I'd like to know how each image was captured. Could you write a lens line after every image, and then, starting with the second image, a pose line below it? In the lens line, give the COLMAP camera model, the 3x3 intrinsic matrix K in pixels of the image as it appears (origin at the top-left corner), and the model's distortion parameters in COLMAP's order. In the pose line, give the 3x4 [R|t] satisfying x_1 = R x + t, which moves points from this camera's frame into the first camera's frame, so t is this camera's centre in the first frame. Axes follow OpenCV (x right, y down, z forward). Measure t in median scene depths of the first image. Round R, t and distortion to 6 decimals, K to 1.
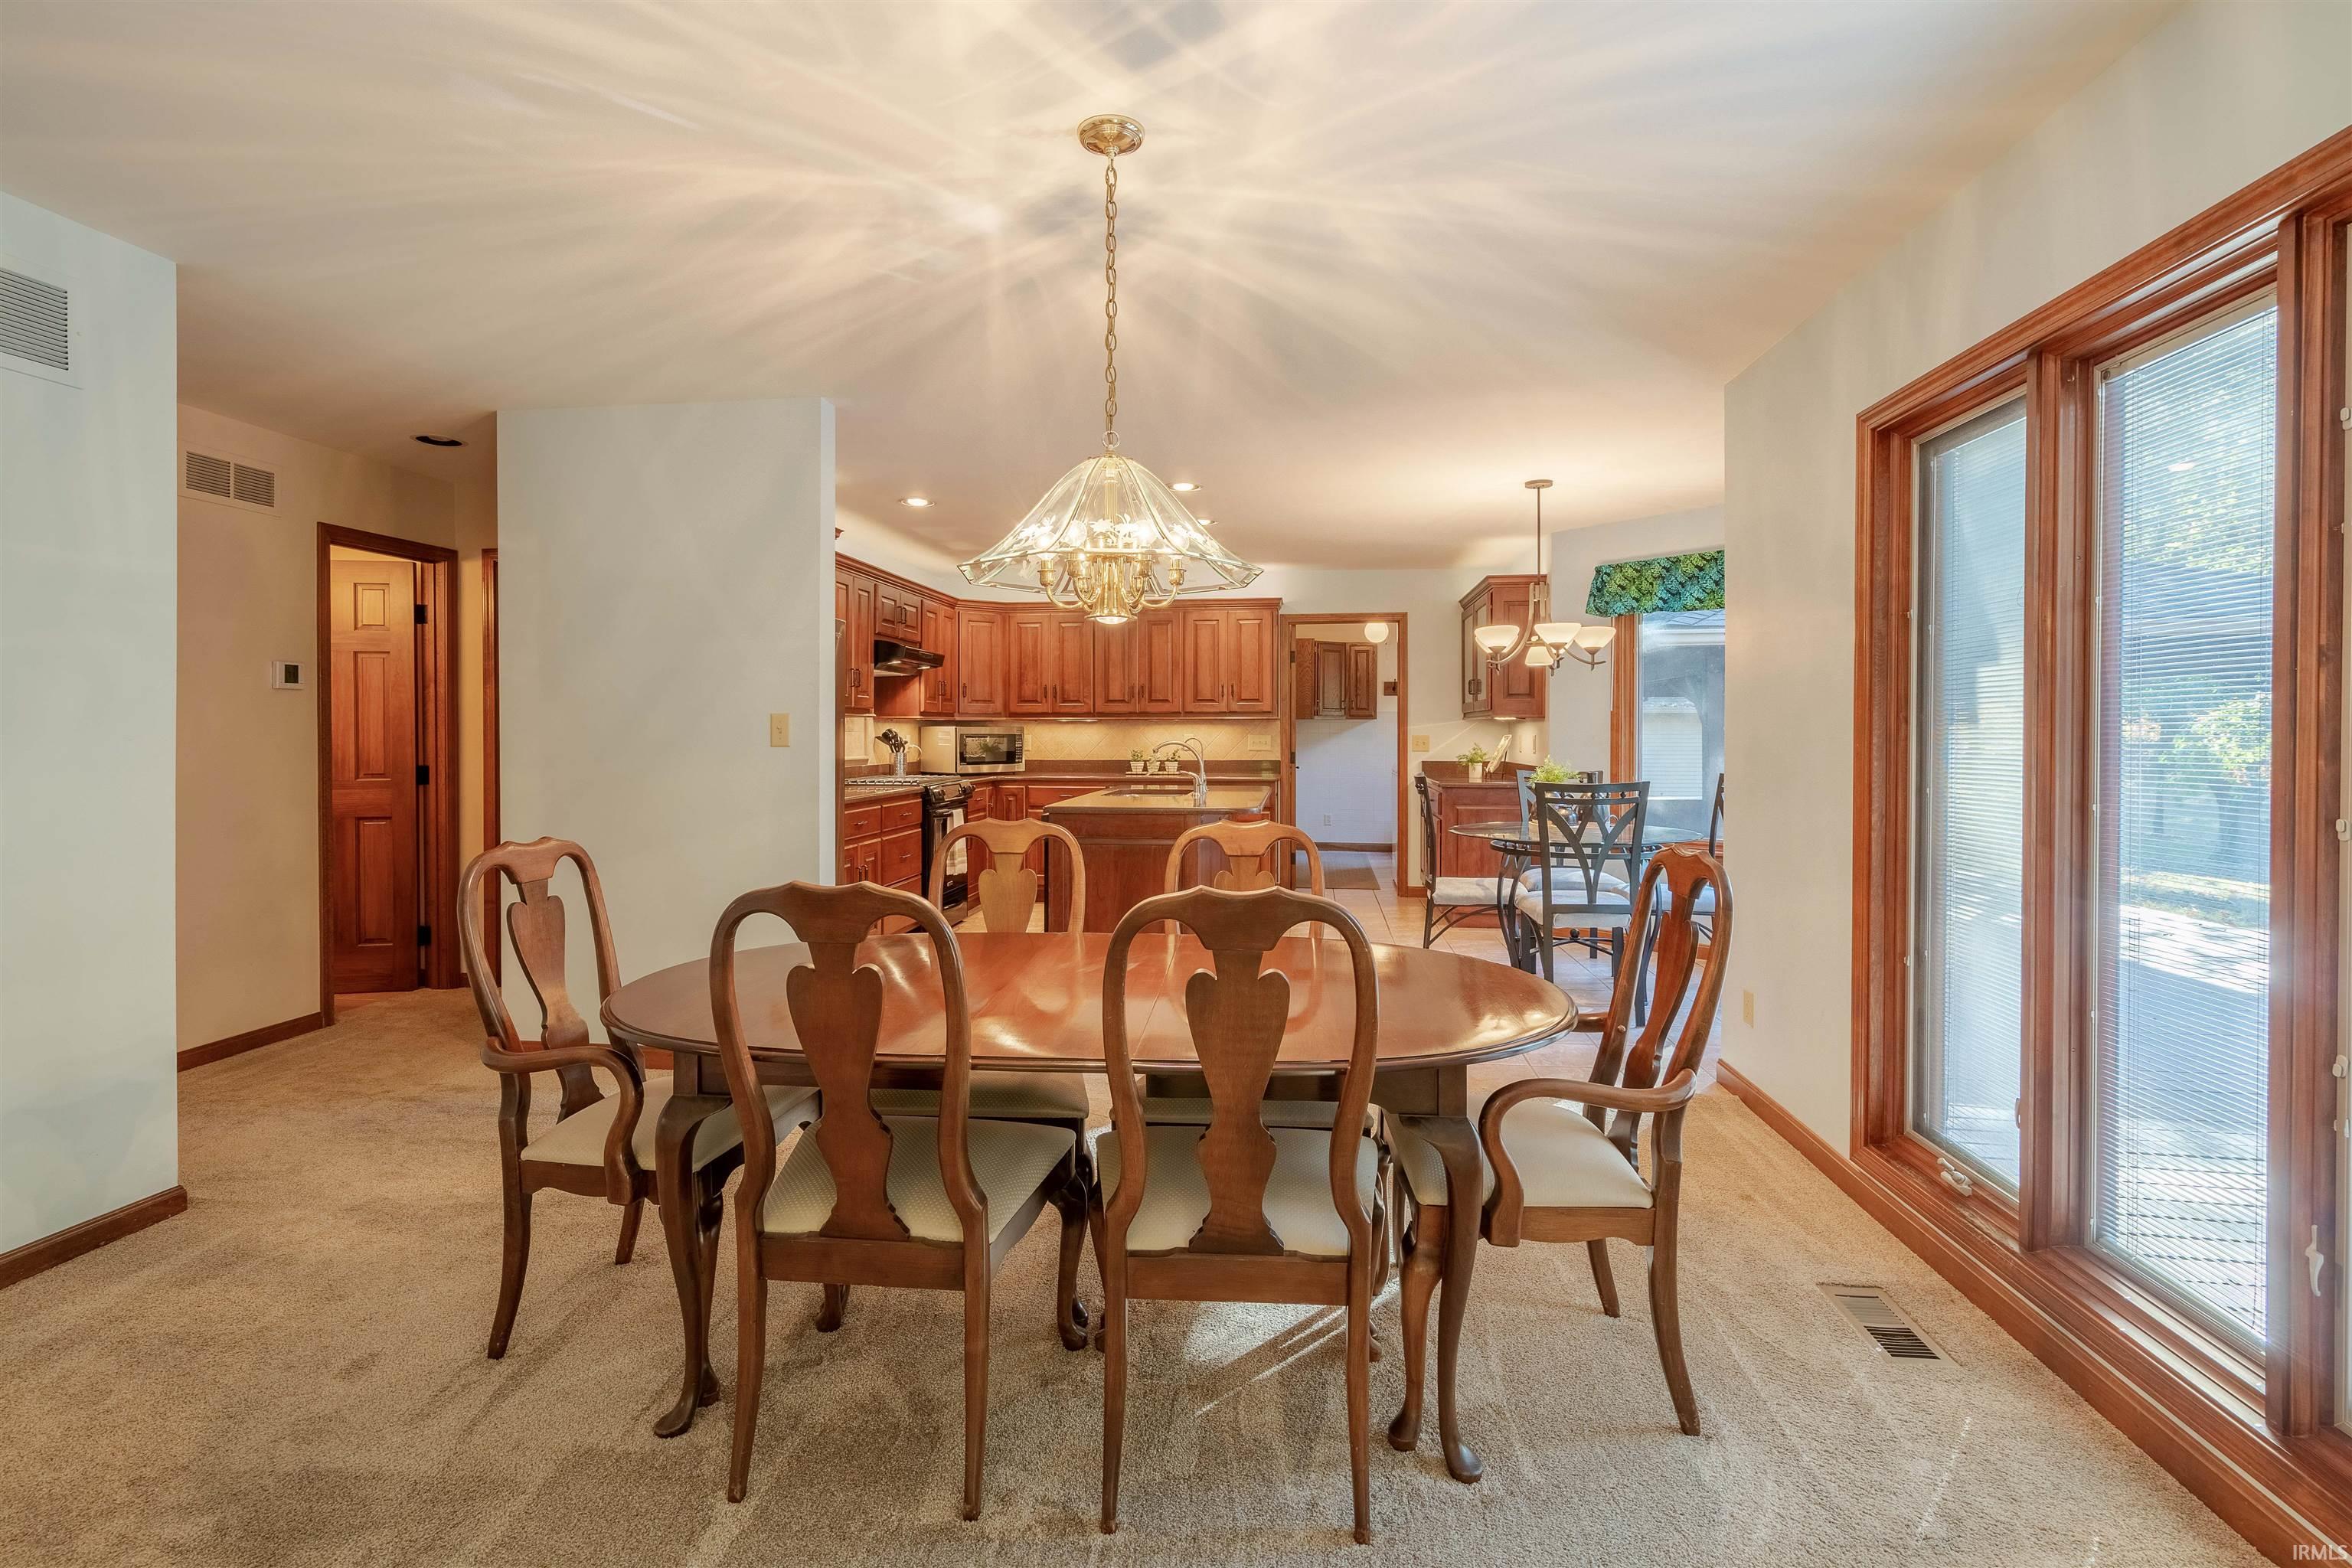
lens RADIAL K [[1071.8, 0, 1179.7], [0, 1071.8, 747.8], [0, 0, 1]] dist [-0.000056, 0.000145]
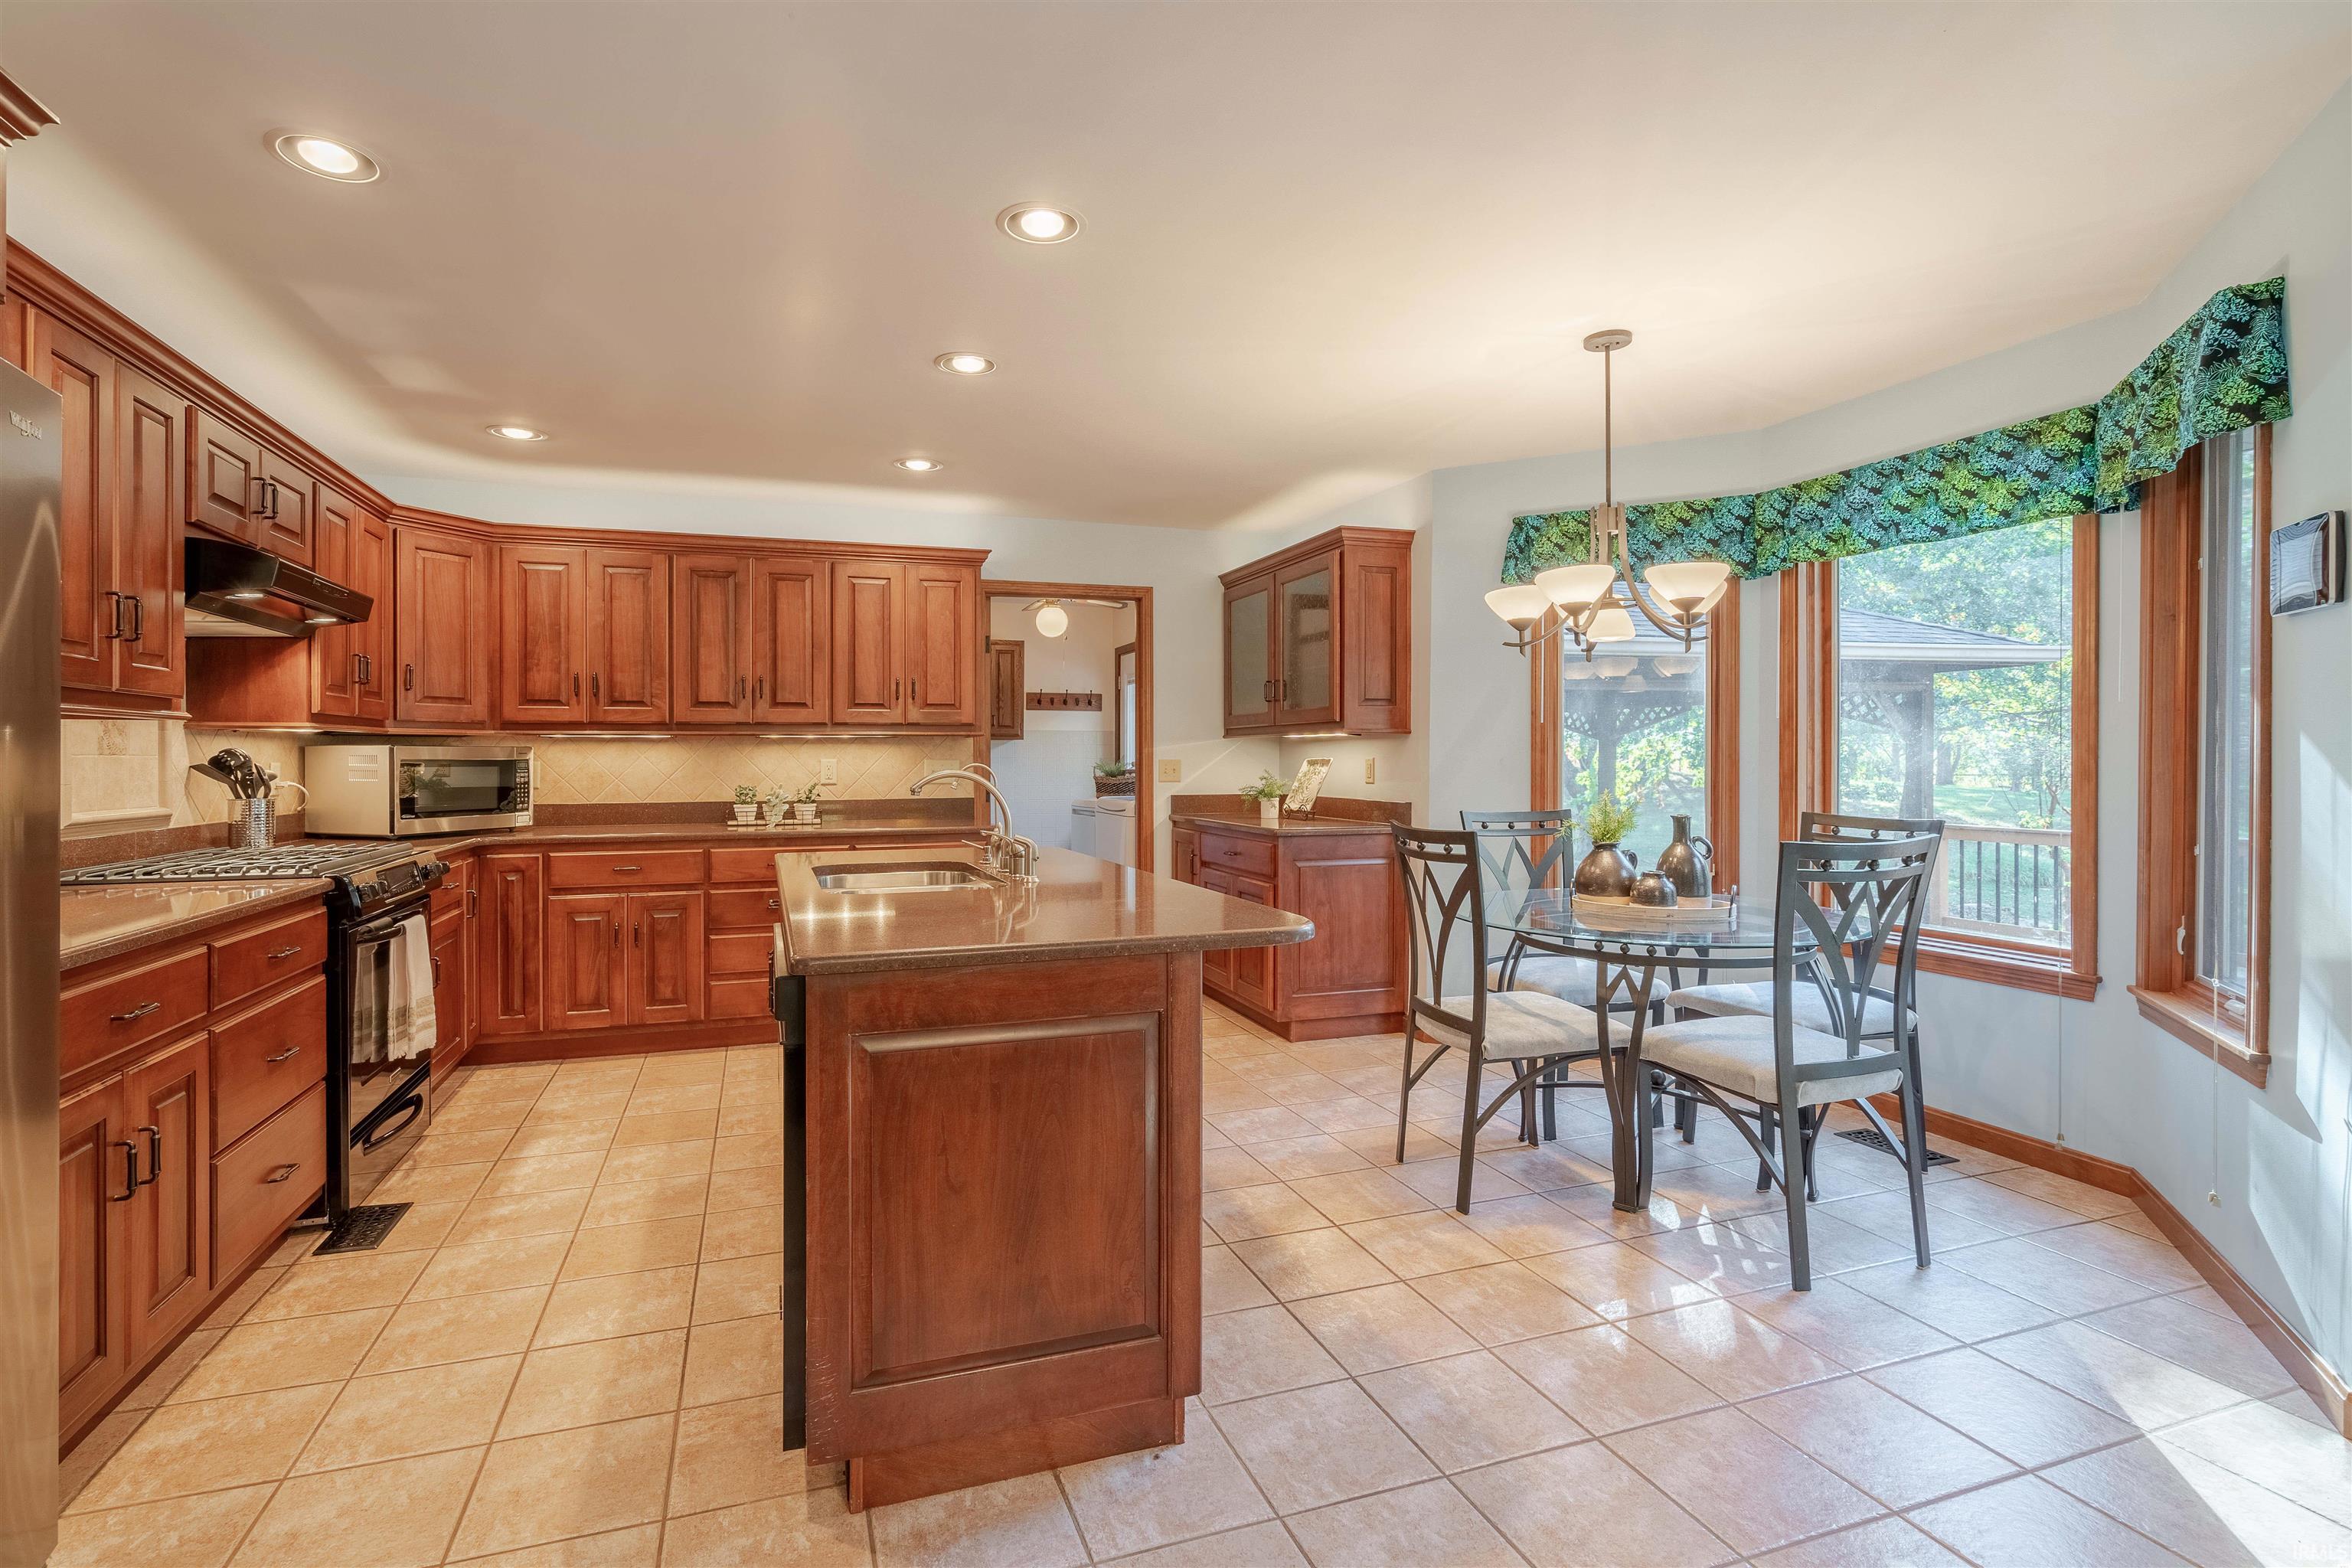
lens RADIAL K [[1055.5, 0, 1139.5], [0, 1055.5, 763.9], [0, 0, 1]] dist [-0.000489, 0.000394]
pose [[0.898997, -0.004835, 0.437928, -0.108191], [0.009226, 0.999926, -0.007899, -0.003469], [-0.437857, 0.011141, 0.898976, 0.386395]]
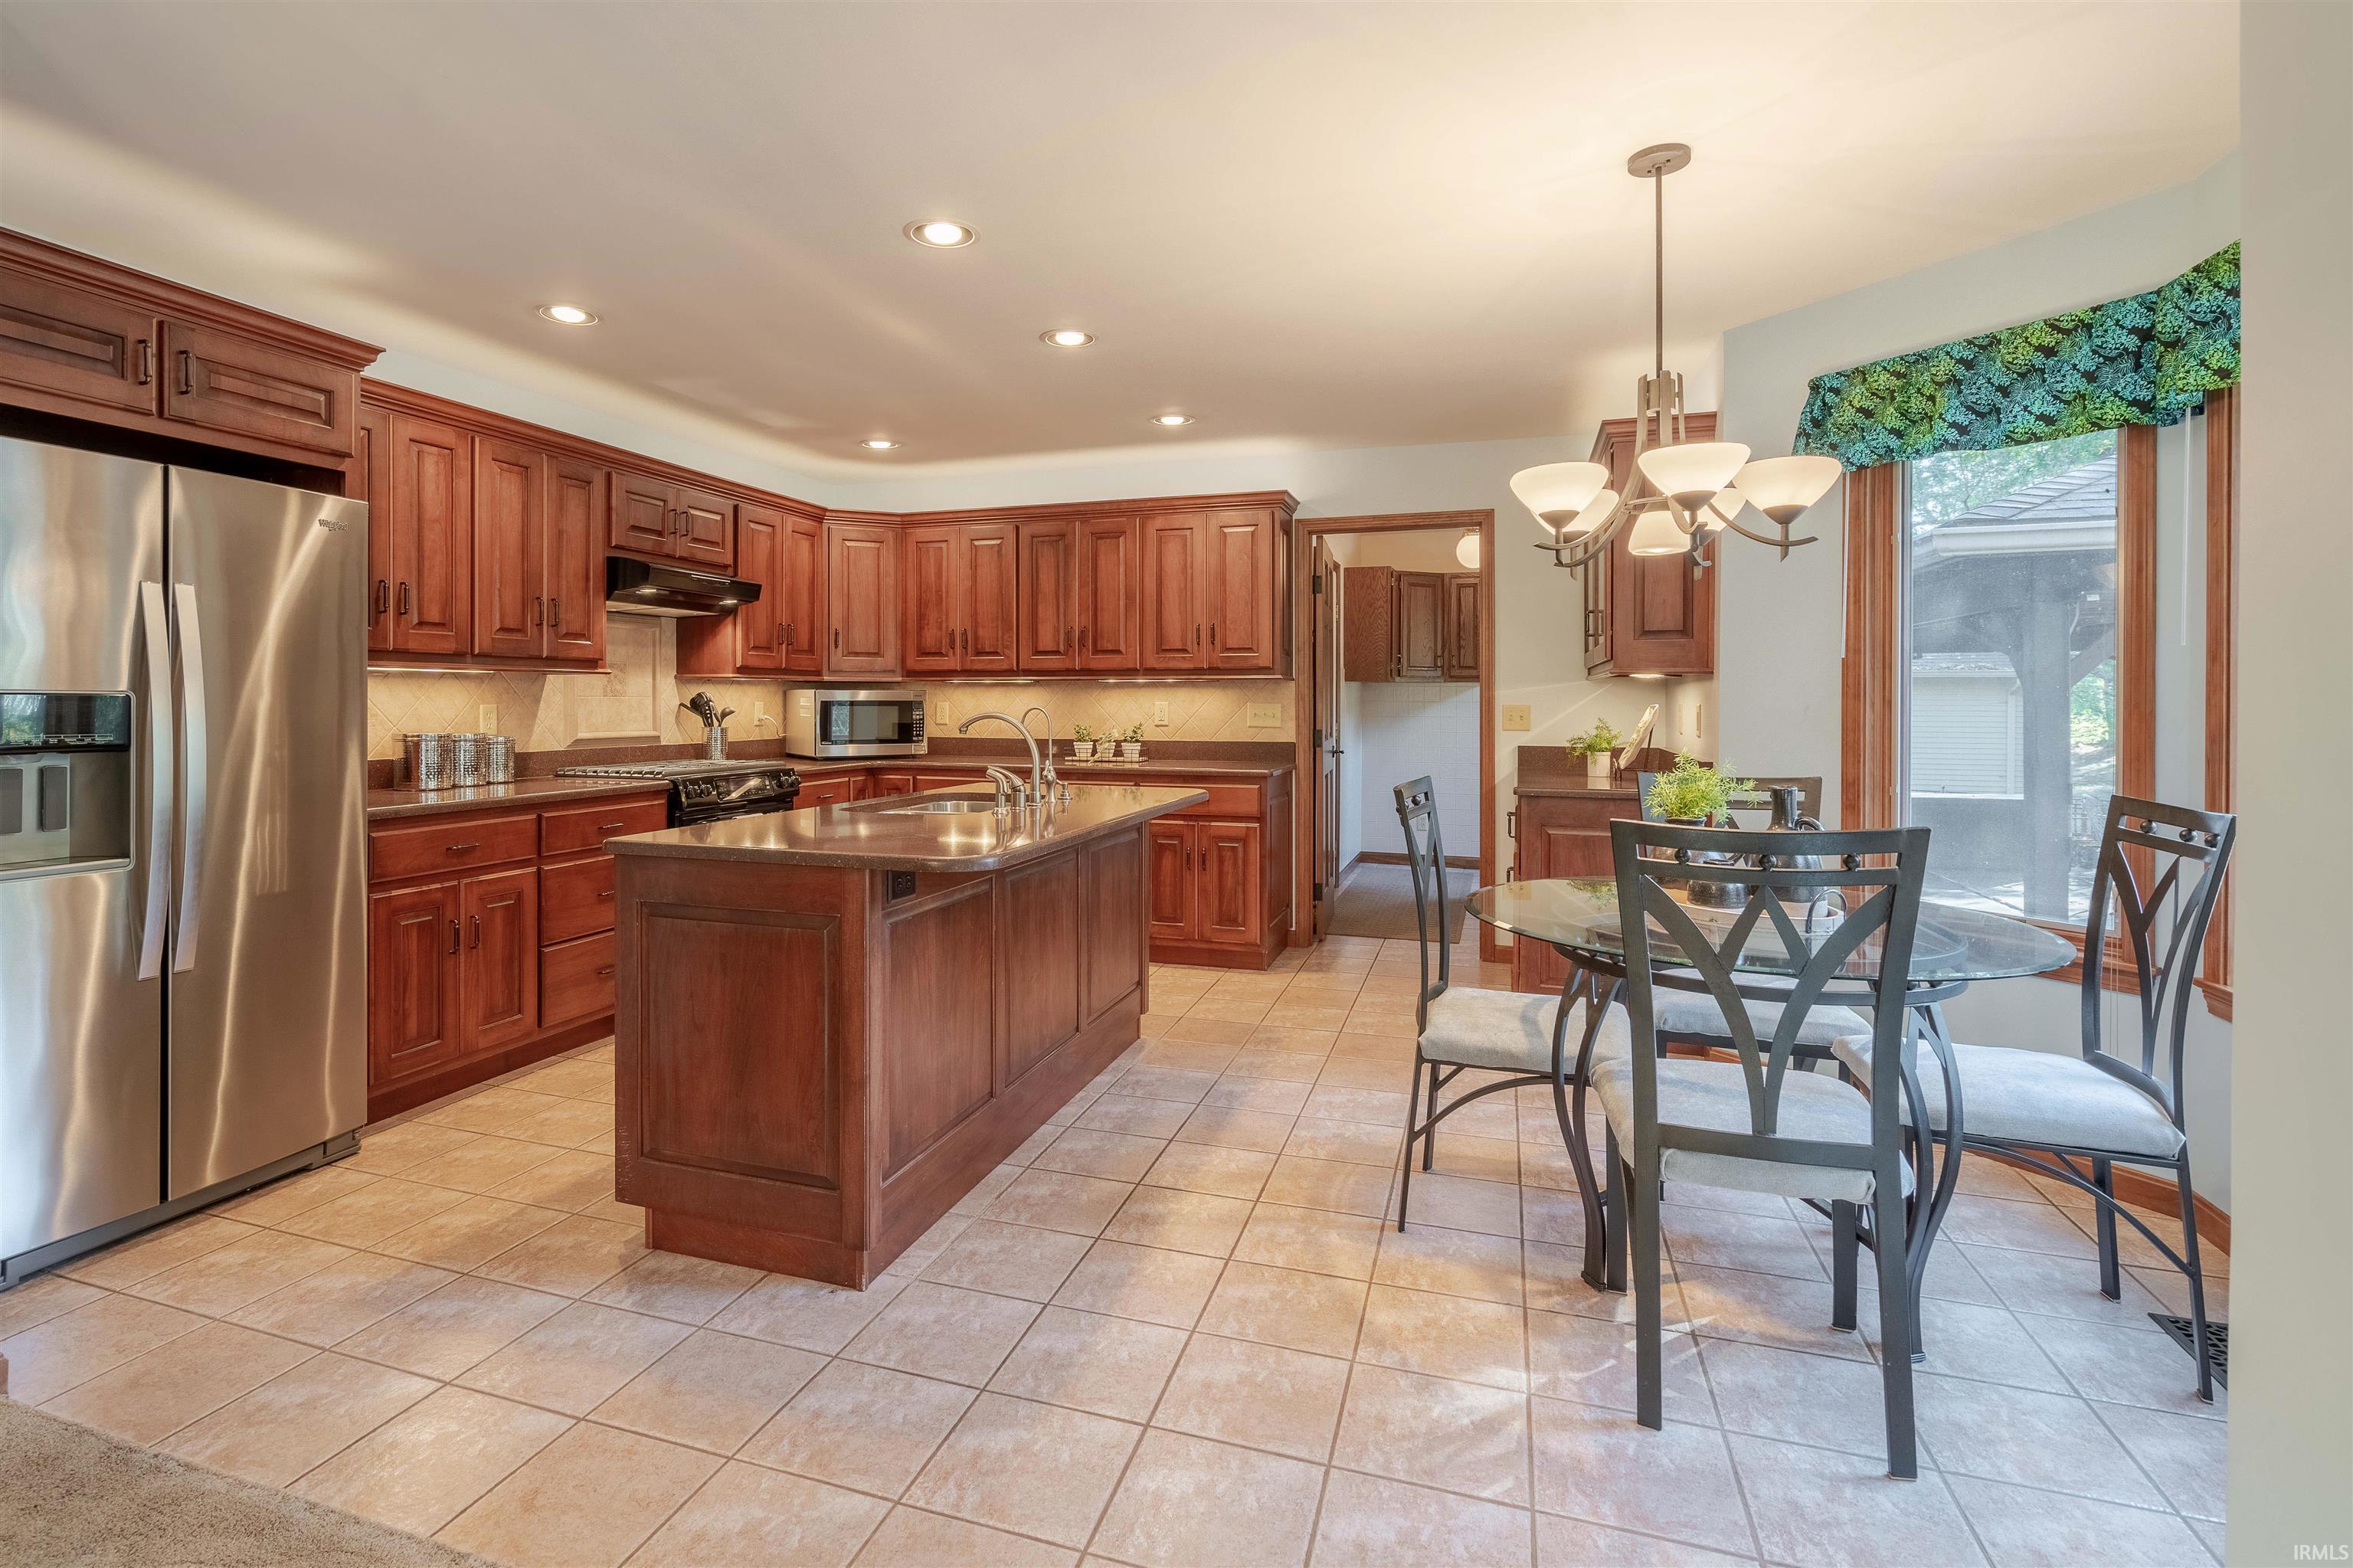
lens RADIAL K [[1142.6, 0, 1124.2], [0, 1142.6, 709.9], [0, 0, 1]] dist [-0.002076, 0.000704]
pose [[0.980582, 0.004730, -0.196050, 0.136575], [-0.005997, 0.999965, -0.005867, -0.003468], [0.196016, 0.006929, 0.980576, 0.314152]]
